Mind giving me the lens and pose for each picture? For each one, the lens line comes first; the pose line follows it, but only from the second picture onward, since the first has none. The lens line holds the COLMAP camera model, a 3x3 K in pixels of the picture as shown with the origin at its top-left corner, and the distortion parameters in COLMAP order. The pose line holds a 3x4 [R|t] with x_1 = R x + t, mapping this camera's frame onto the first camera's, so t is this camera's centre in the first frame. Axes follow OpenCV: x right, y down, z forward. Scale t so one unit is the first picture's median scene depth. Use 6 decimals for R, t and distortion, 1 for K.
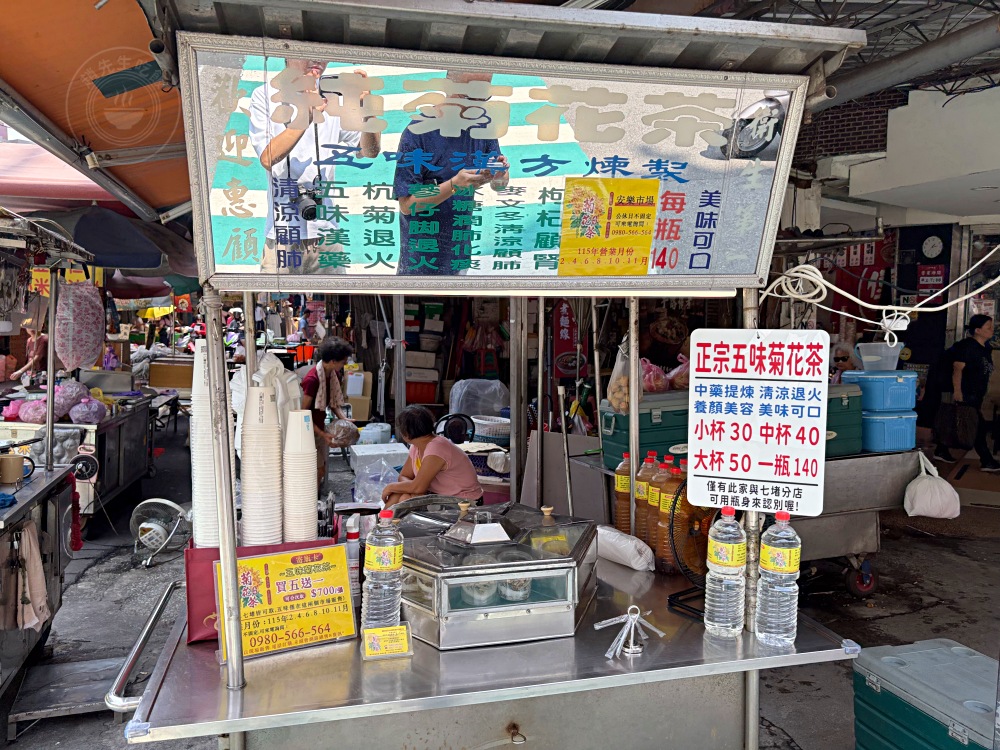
lens RADIAL K [[758.0, 0, 493.4], [0, 758.0, 376.9], [0, 0, 1]] dist [0.019538, -0.037258]
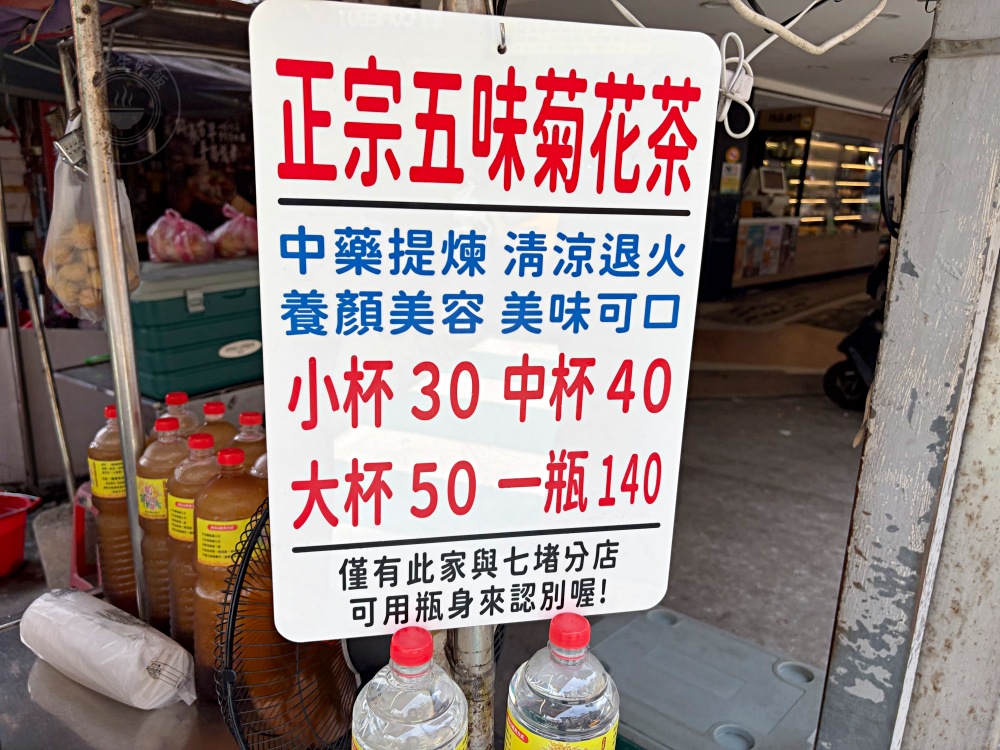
lens RADIAL K [[758.0, 0, 492.8], [0, 758.0, 375.5], [0, 0, 1]] dist [0.019538, -0.037258]
pose [[0.842532, -0.106721, 0.527969, 0.184857], [0.015821, 0.984656, 0.173786, 0.015496], [-0.538414, -0.138067, 0.831293, 0.738274]]
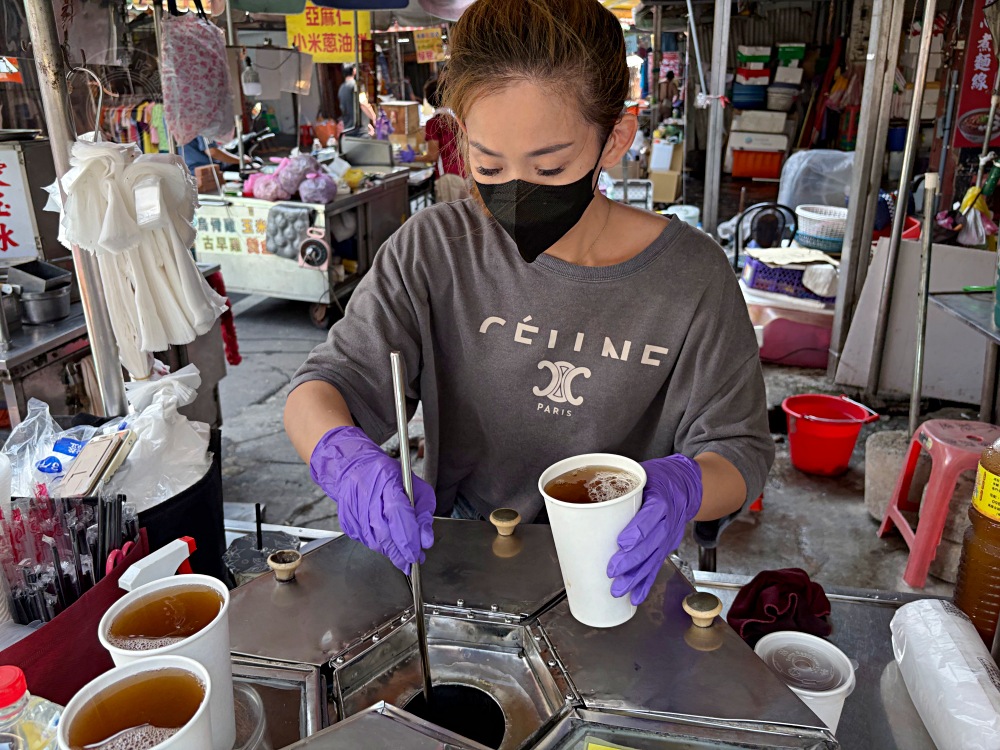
lens RADIAL K [[758.0, 0, 494.2], [0, 758.0, 365.4], [0, 0, 1]] dist [0.019538, -0.037258]
pose [[0.894659, 0.128690, -0.427812, 0.144782], [-0.002031, 0.958774, 0.284161, -0.024513], [0.446744, -0.253358, 0.858038, 0.823104]]
